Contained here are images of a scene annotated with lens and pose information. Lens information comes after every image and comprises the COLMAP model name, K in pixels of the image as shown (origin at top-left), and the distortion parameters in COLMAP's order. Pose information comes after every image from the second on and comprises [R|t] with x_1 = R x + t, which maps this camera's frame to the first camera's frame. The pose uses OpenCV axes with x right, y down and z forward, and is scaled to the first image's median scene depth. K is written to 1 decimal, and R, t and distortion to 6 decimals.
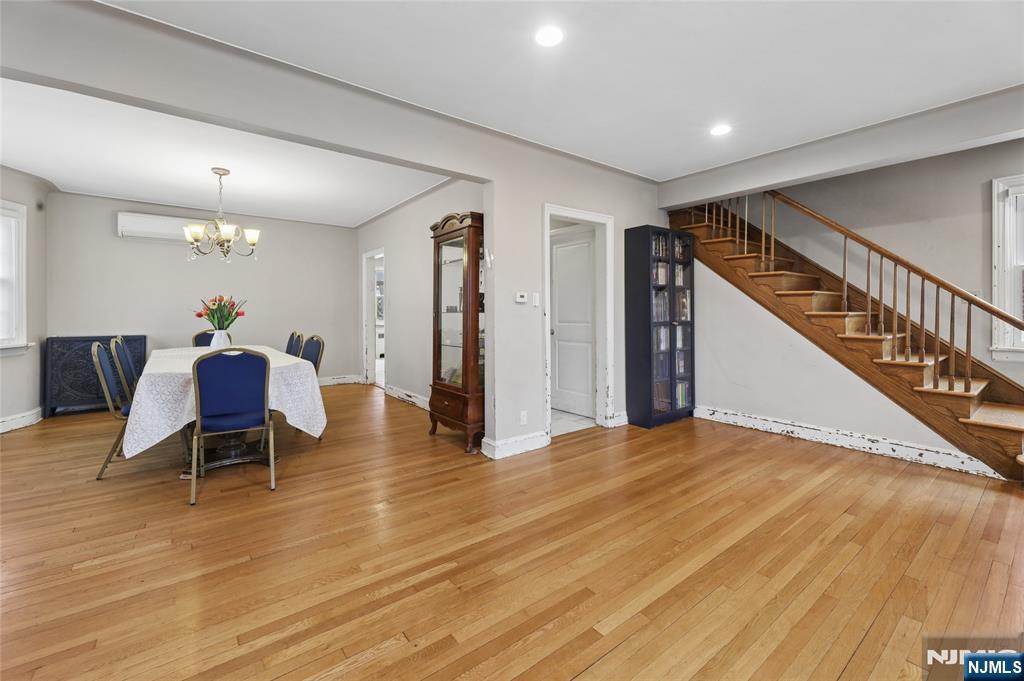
lens RADIAL K [[424.0, 0, 518.0], [0, 424.0, 311.6], [0, 0, 1]] dist [-0.000709, -0.000168]
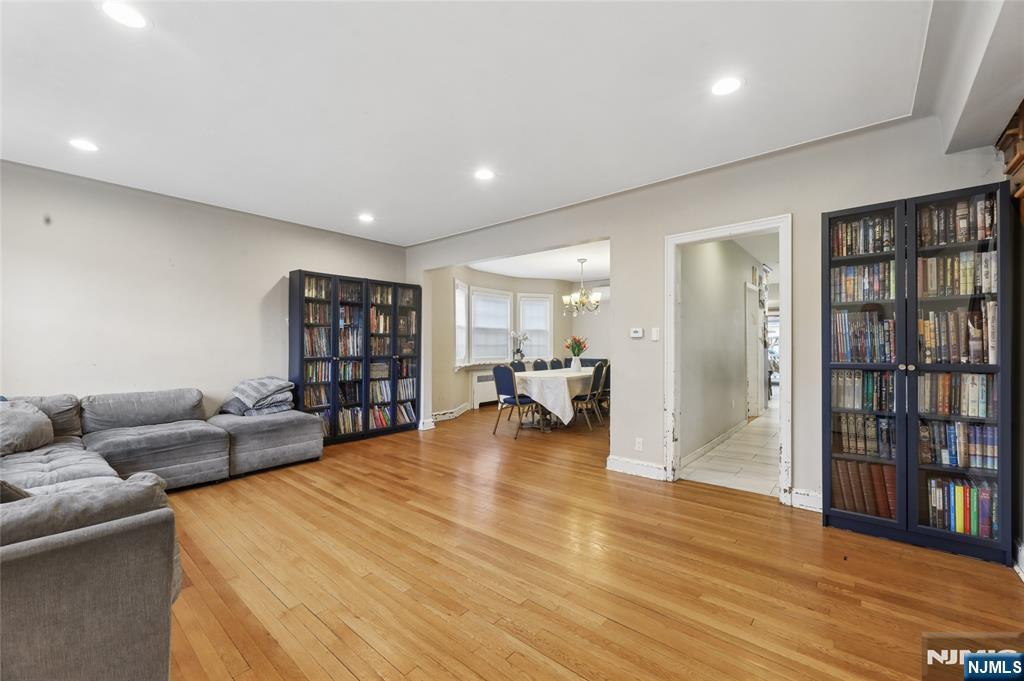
lens RADIAL K [[418.8, 0, 505.6], [0, 418.8, 338.4], [0, 0, 1]] dist [-0.000426, -0.000149]
pose [[0.188367, -0.016424, -0.981961, 0.974826], [0.008490, 0.999850, -0.015095, -0.005234], [0.982062, -0.005493, 0.188478, 0.456643]]
